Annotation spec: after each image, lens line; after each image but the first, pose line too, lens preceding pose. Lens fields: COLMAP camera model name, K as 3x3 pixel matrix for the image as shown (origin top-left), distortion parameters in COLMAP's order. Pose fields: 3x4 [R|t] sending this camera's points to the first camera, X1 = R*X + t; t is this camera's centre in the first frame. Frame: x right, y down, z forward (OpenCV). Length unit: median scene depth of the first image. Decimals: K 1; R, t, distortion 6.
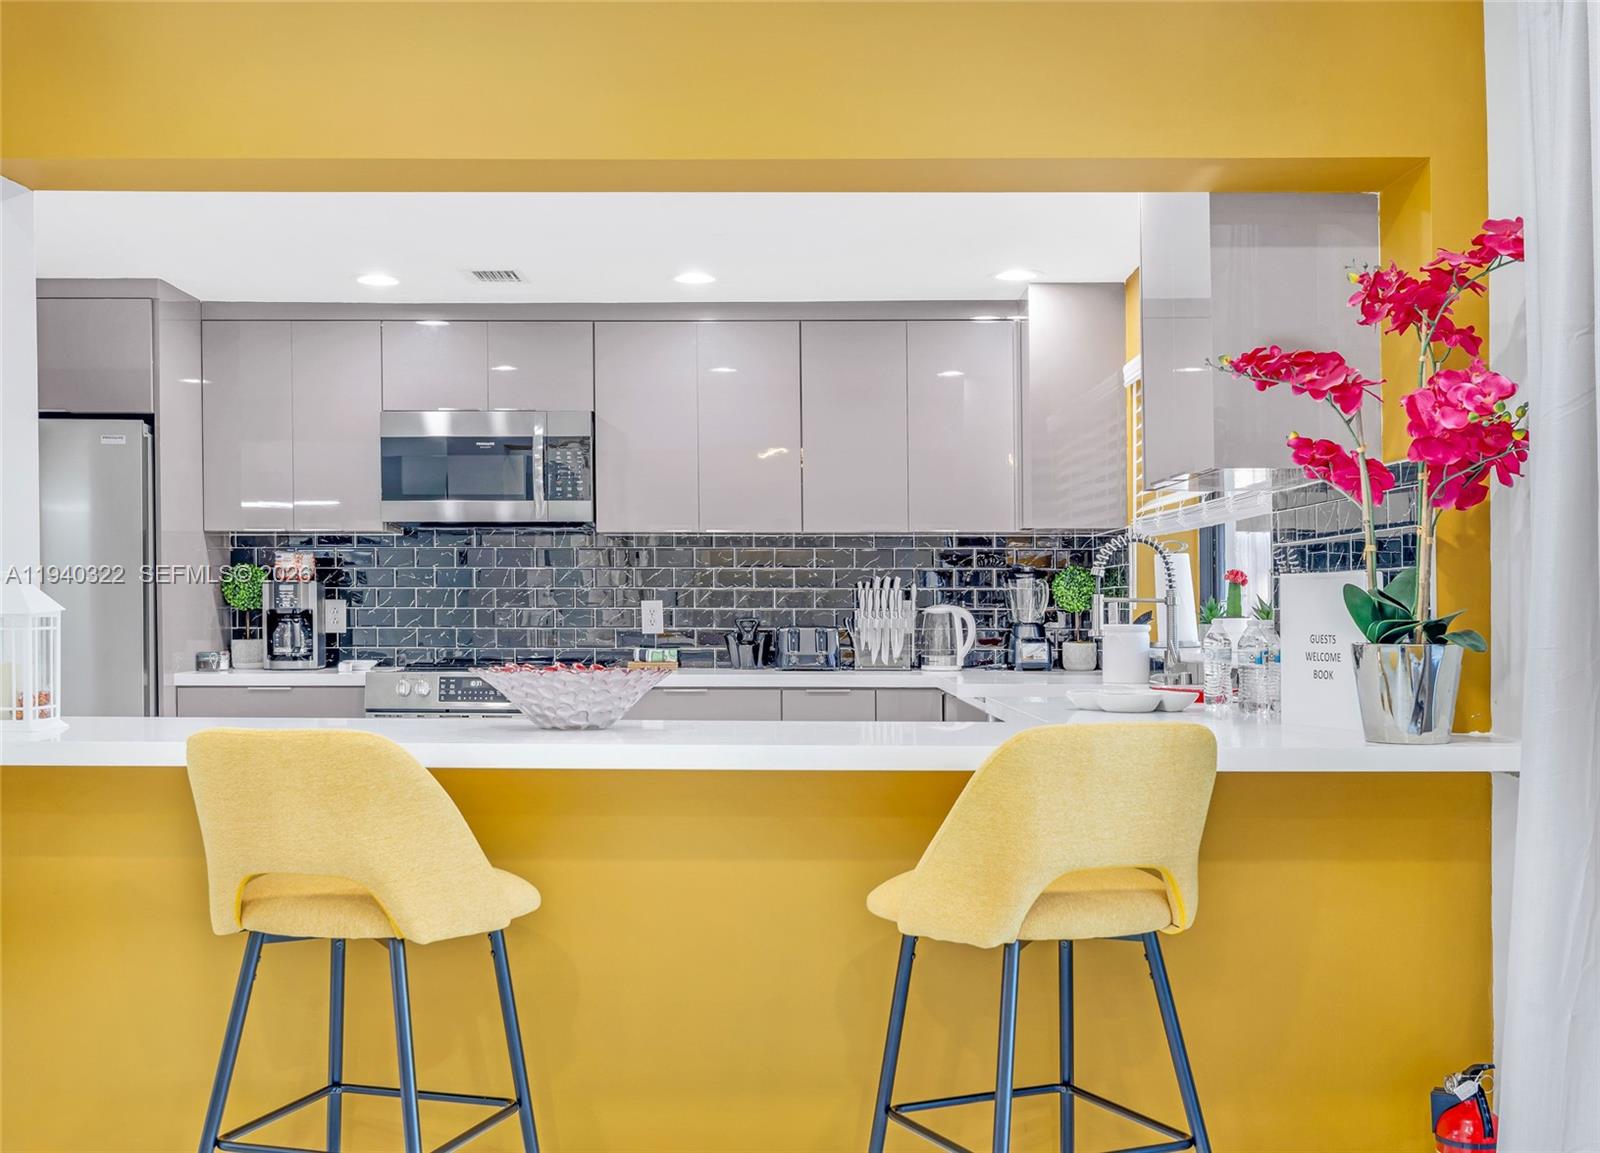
lens RADIAL K [[1886.9, 0, 799.0], [0, 1886.9, 579.8], [0, 0, 1]] dist [-0.101879, 0.000000]
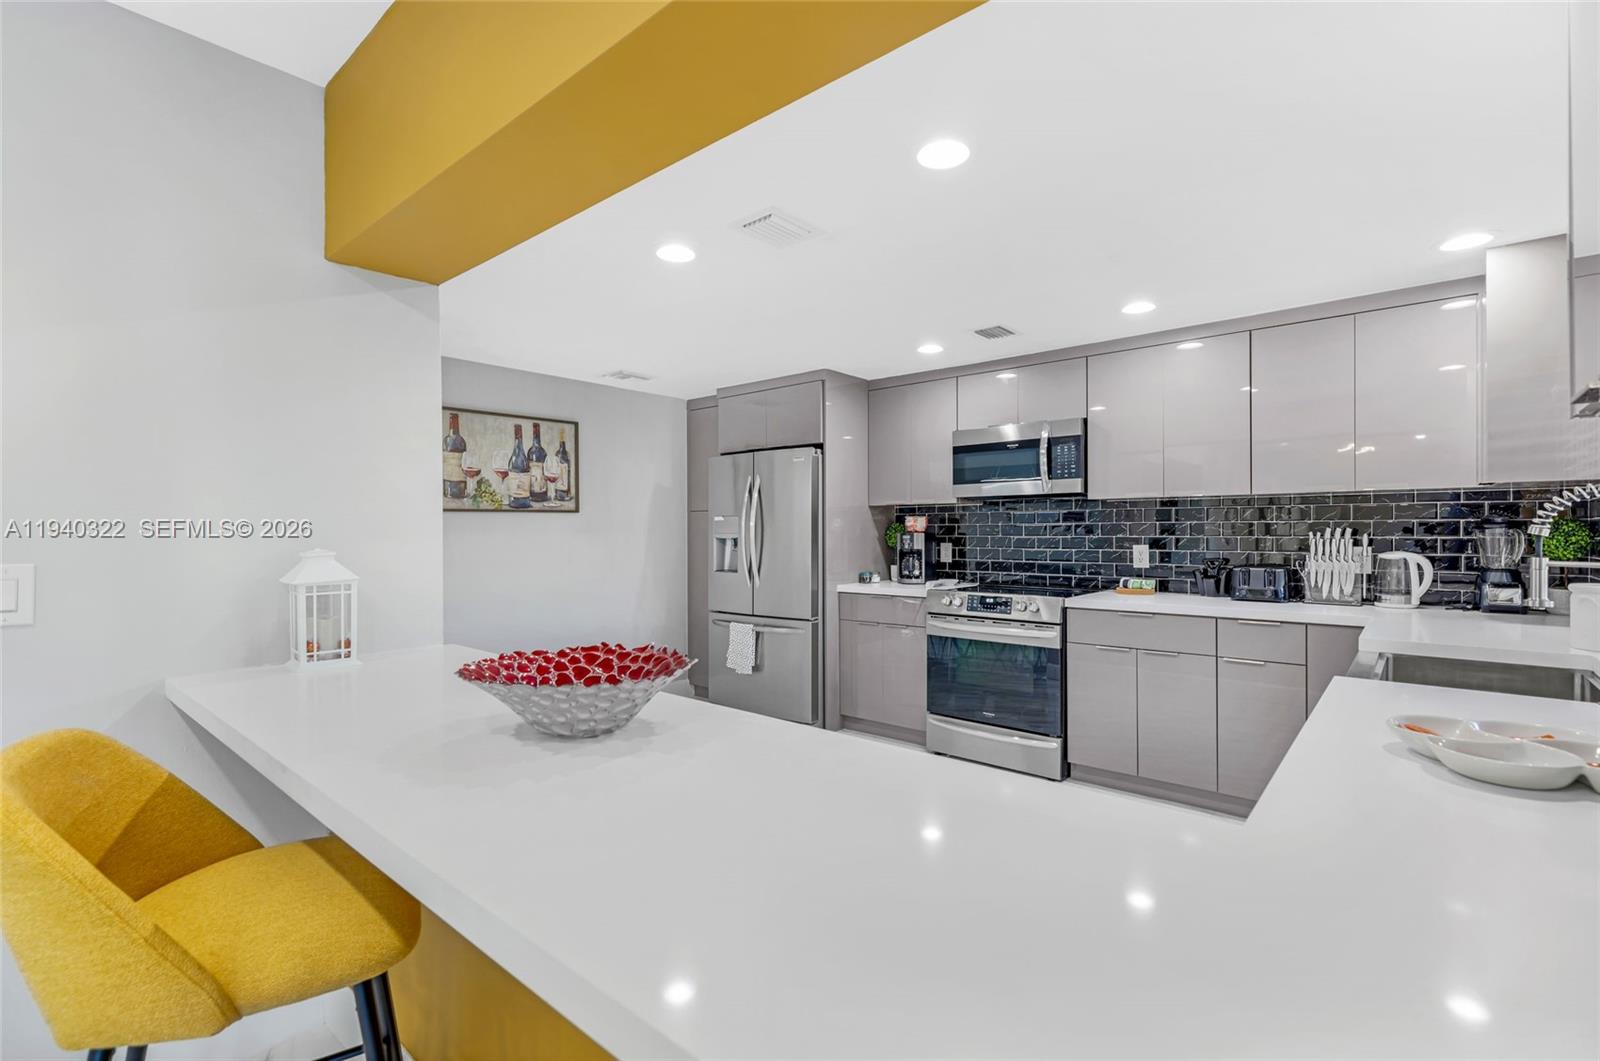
lens RADIAL K [[708.9, 0, 823.1], [0, 708.9, 525.3], [0, 0, 1]] dist [0.002542, -0.000128]
pose [[0.748817, -0.007672, -0.662732, 0.103301], [0.014388, 0.999886, 0.004682, -0.010390], [0.662620, -0.013041, 0.748842, 0.433778]]
